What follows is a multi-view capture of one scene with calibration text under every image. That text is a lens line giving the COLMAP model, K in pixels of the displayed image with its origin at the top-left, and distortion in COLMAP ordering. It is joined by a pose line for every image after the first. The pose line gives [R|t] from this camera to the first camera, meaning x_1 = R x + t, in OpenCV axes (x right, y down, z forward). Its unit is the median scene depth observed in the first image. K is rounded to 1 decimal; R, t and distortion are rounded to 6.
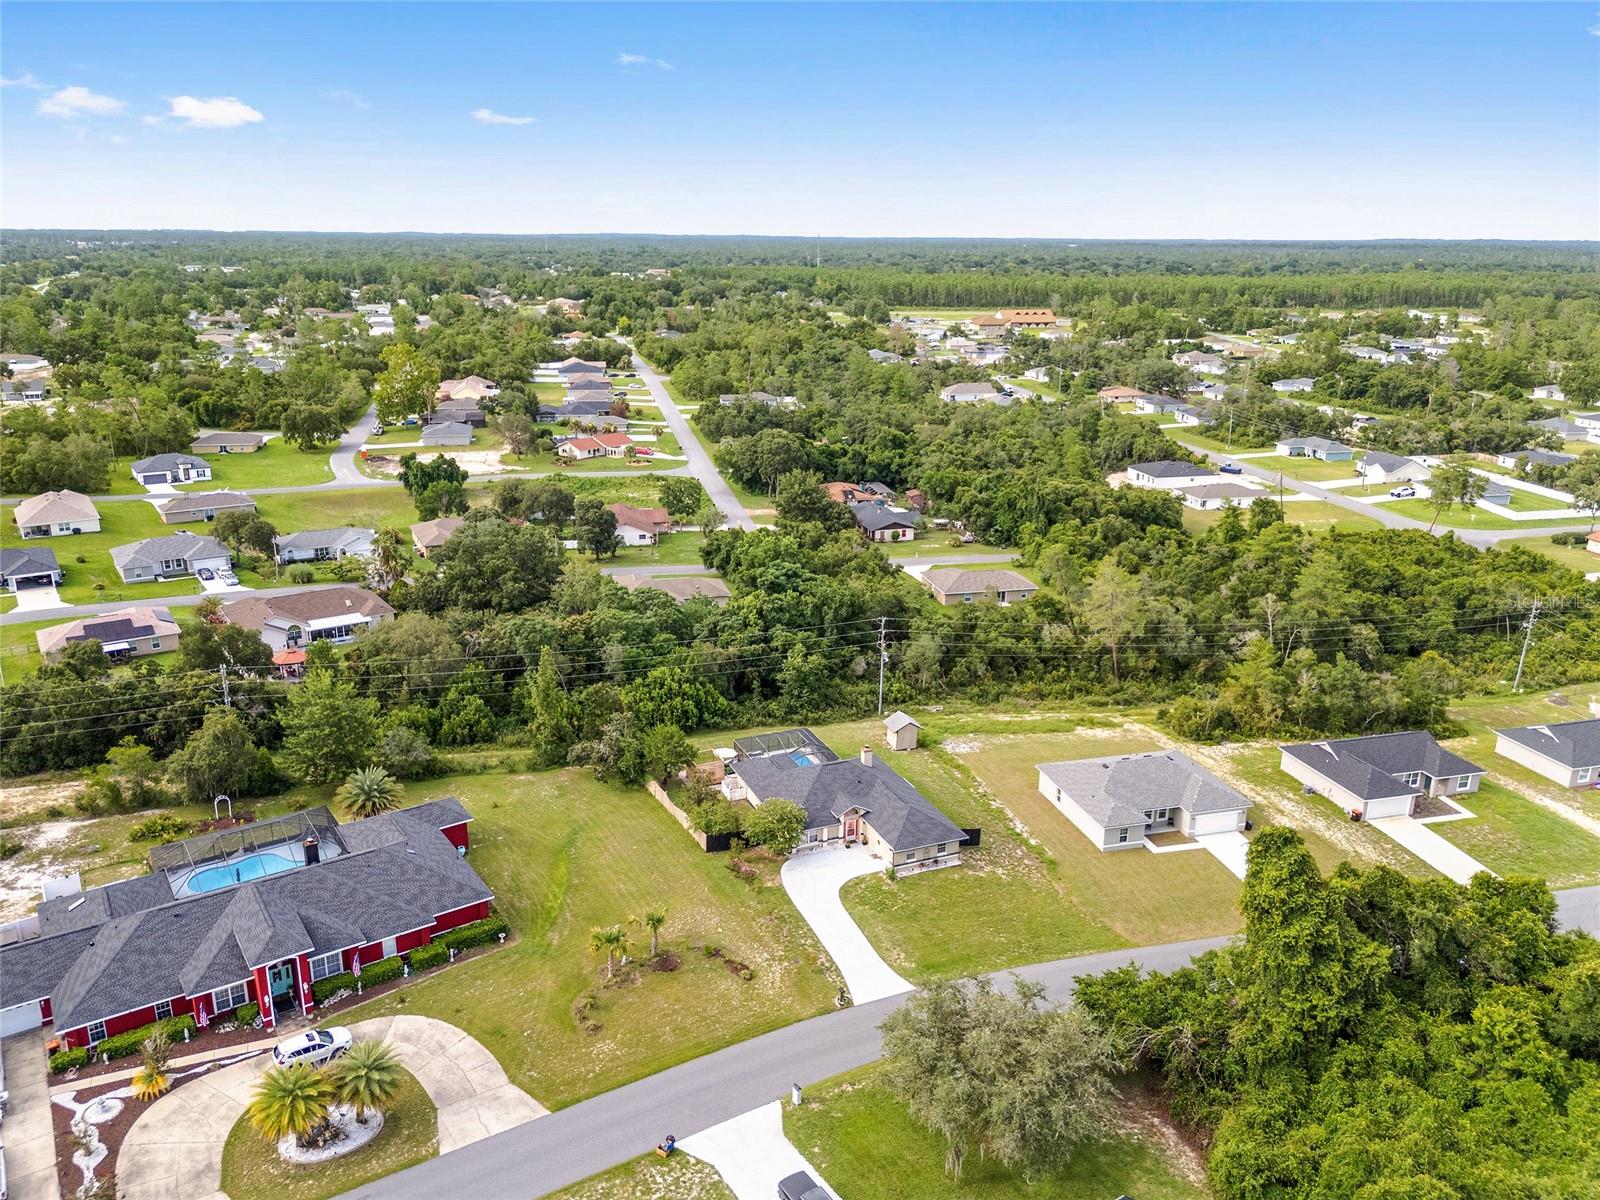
lens RADIAL K [[1181.7, 0, 800.0], [0, 1181.7, 600.0], [0, 0, 1]] dist [0.090026, -0.109183]
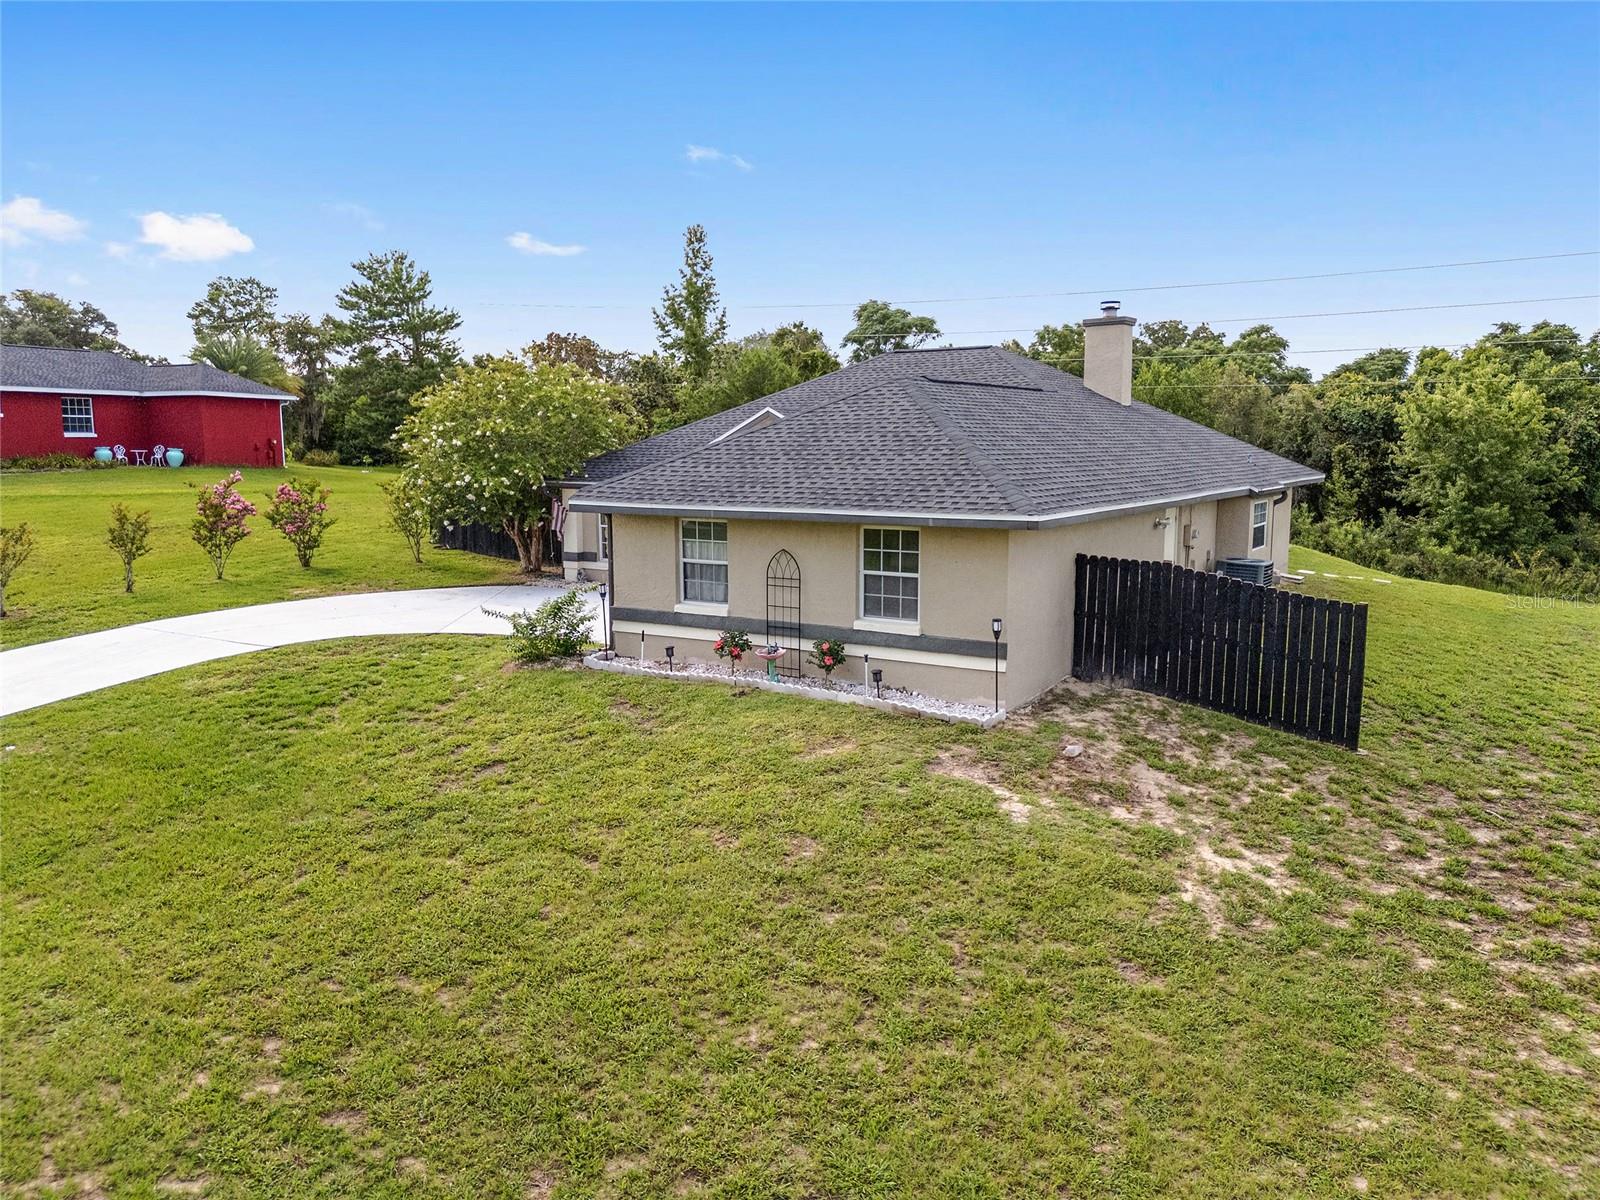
lens RADIAL K [[1181.7, 0, 800.0], [0, 1181.7, 600.0], [0, 0, 1]] dist [0.090026, -0.109183]
pose [[0.565049, 0.097089, -0.819325, 0.229353], [-0.235455, 0.970731, -0.047351, 0.215682], [0.790747, 0.219670, 0.571371, 0.886699]]
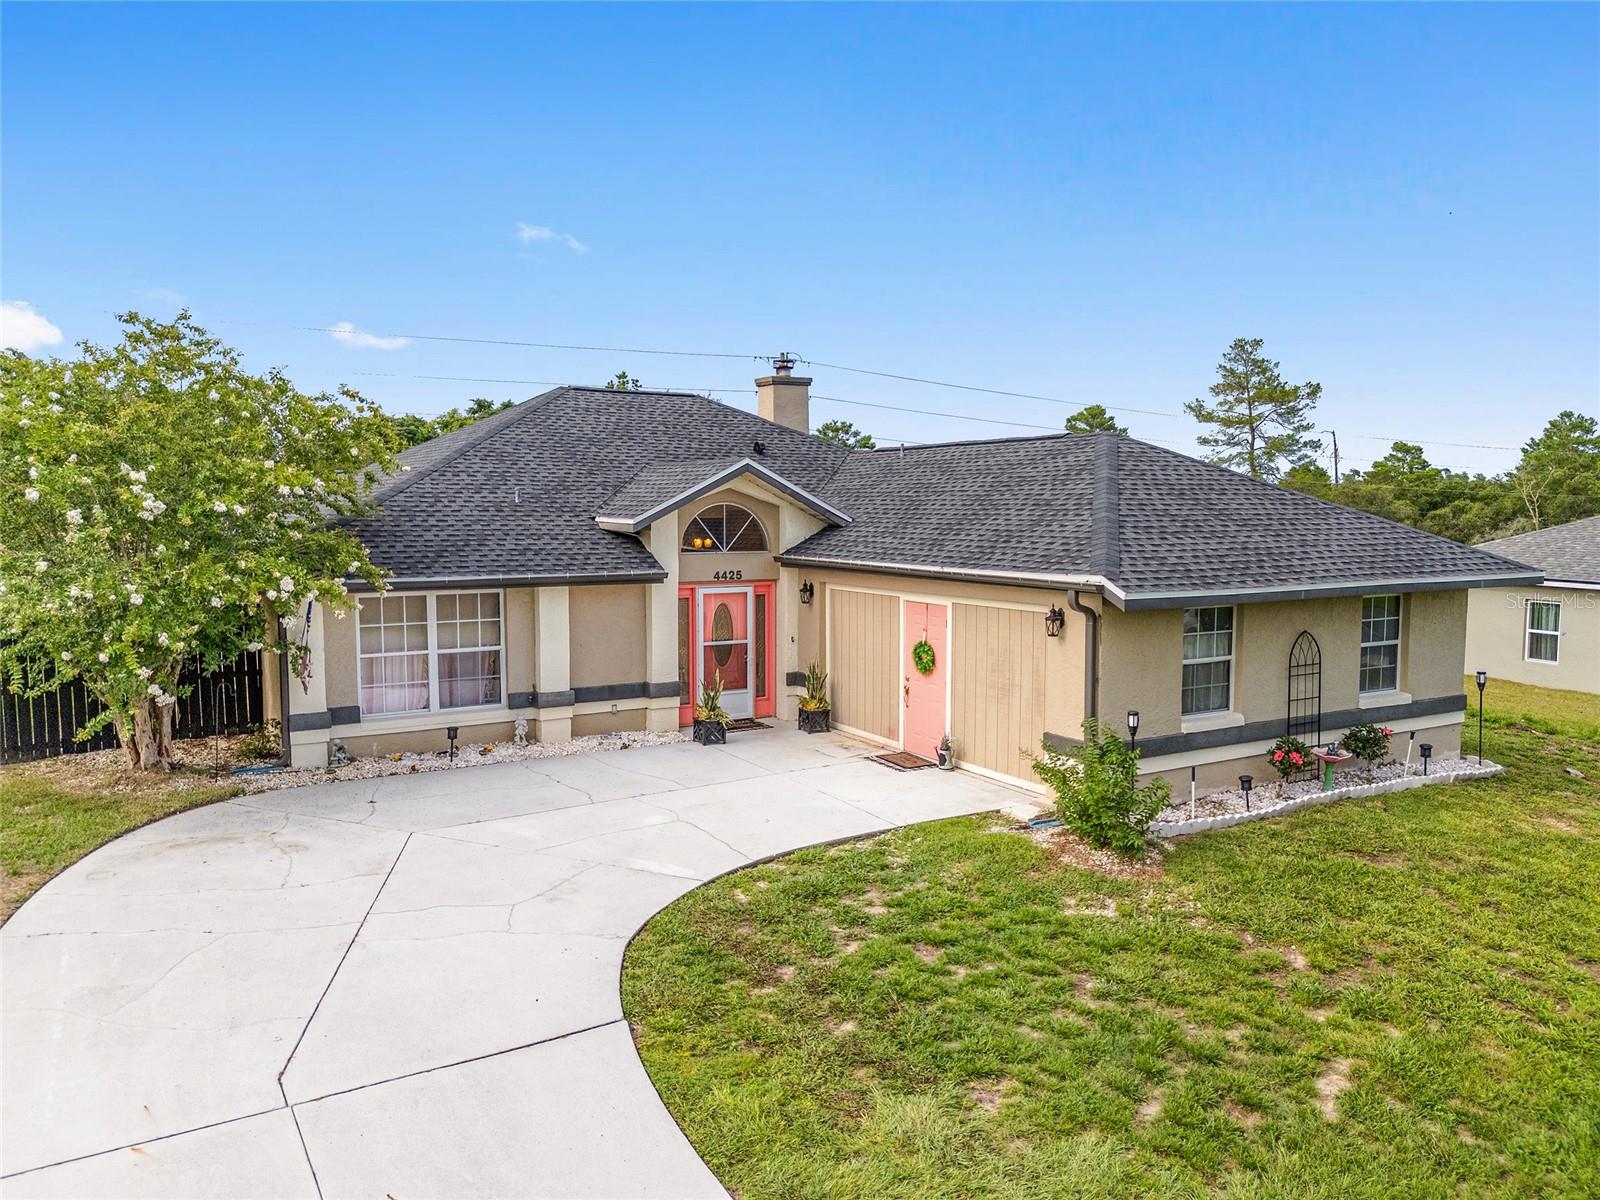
lens RADIAL K [[1181.7, 0, 800.0], [0, 1181.7, 600.0], [0, 0, 1]] dist [0.090026, -0.109183]
pose [[0.991067, -0.022310, 0.131482, 0.032364], [0.050056, 0.976054, -0.211692, 0.224124], [-0.123611, 0.216382, 0.968452, 0.850687]]
